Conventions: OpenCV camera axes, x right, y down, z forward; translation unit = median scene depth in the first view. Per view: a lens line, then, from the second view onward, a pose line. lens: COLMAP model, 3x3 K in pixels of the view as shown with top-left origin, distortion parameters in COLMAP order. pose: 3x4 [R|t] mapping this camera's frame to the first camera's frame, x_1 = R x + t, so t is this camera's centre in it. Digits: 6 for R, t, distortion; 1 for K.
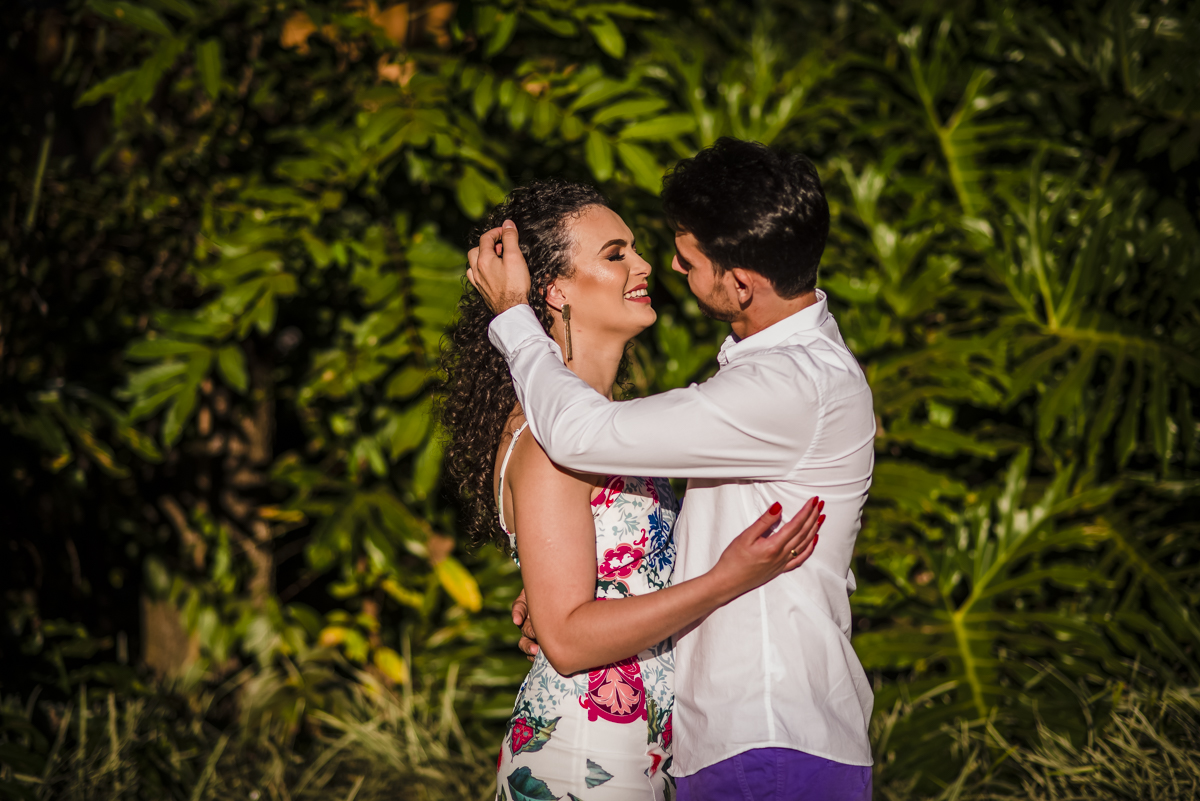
lens RADIAL K [[2936.8, 0, 557.9], [0, 2936.8, 442.5], [0, 0, 1]] dist [-0.026039, 0.000000]
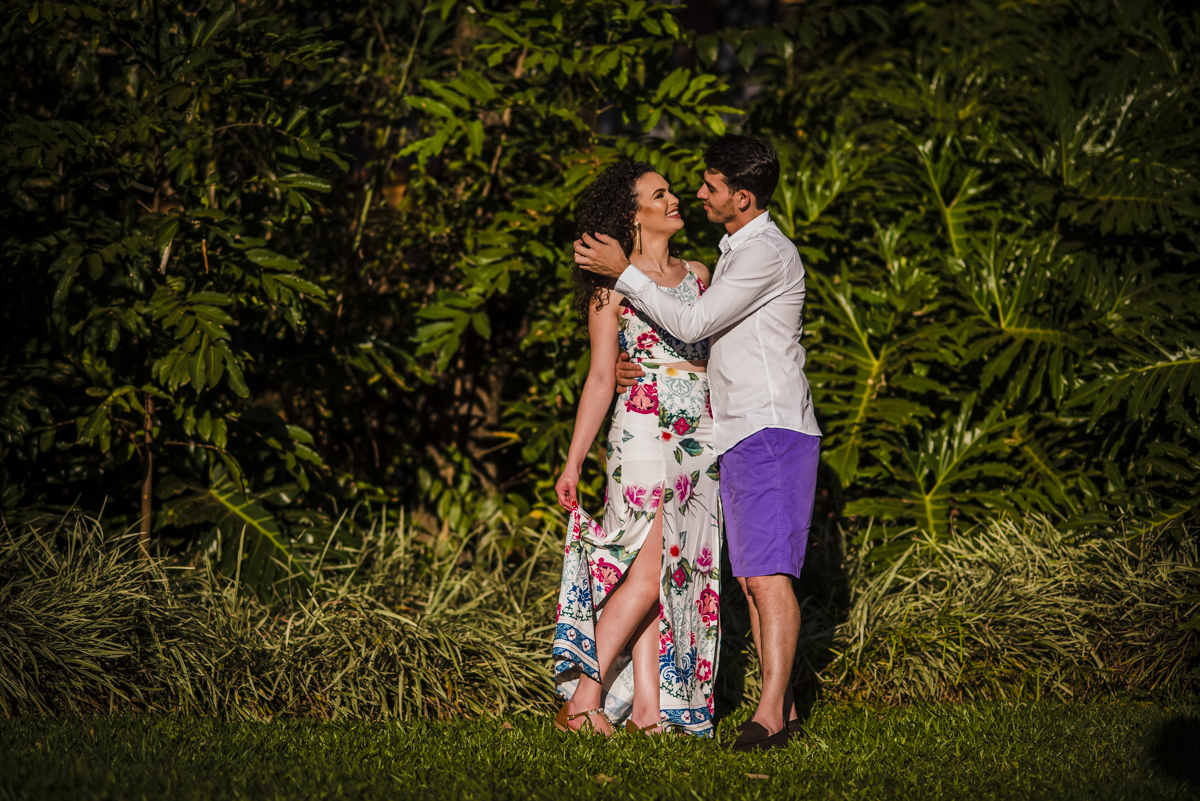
lens RADIAL K [[2936.8, 0, 599.1], [0, 2936.8, 396.1], [0, 0, 1]] dist [-0.026039, 0.000000]
pose [[0.997273, 0.030941, -0.067005, 0.063085], [-0.036862, 0.995347, -0.089020, 0.152197], [0.063939, 0.091247, 0.993773, -0.595412]]
